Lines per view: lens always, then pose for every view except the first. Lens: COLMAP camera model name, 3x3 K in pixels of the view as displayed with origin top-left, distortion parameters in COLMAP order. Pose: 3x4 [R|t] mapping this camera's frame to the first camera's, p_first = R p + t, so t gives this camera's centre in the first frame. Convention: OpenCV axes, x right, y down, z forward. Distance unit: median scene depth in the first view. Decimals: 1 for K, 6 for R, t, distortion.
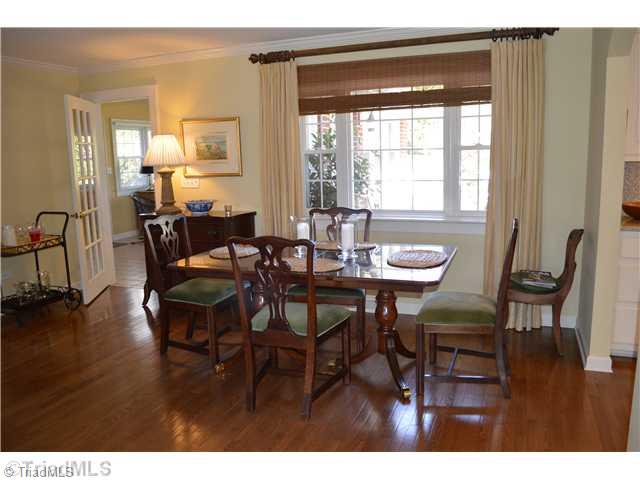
lens RADIAL K [[523.7, 0, 321.3], [0, 523.7, 236.7], [0, 0, 1]] dist [-0.067947, 0.002519]
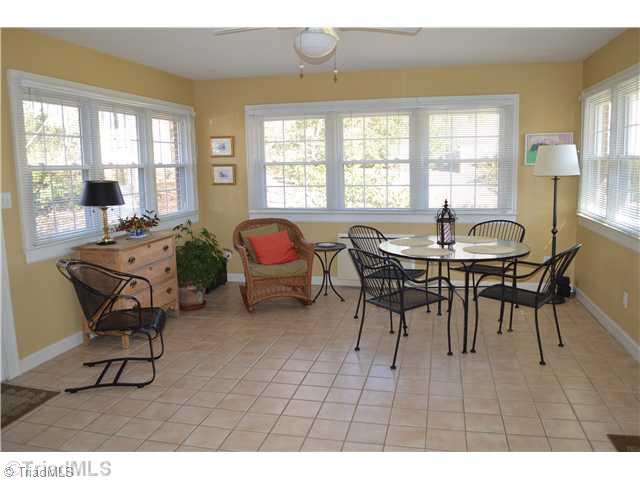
lens RADIAL K [[523.7, 0, 321.1], [0, 523.7, 239.1], [0, 0, 1]] dist [-0.067947, 0.002519]
pose [[0.989337, -0.007381, 0.145458, -0.409026], [0.009377, 0.999871, -0.013039, -0.163259], [-0.145343, 0.014264, 0.989279, 1.035312]]
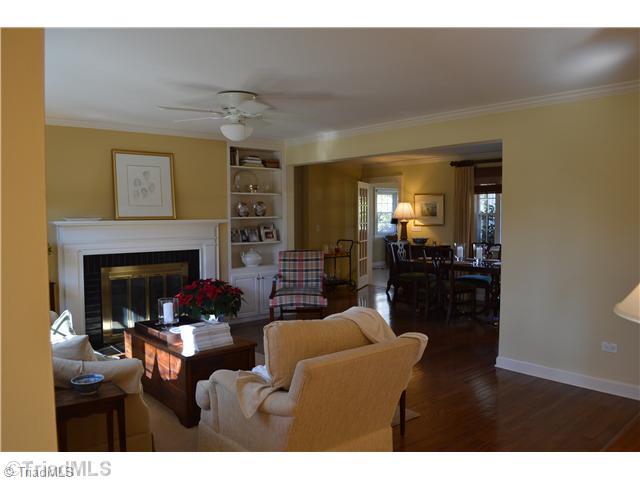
lens RADIAL K [[523.7, 0, 322.0], [0, 523.7, 241.0], [0, 0, 1]] dist [-0.067947, 0.002519]
pose [[0.893719, 0.050686, -0.445755, 0.276517], [-0.093680, 0.992778, -0.074937, 0.110903], [0.438738, 0.108732, 0.892013, -0.791870]]
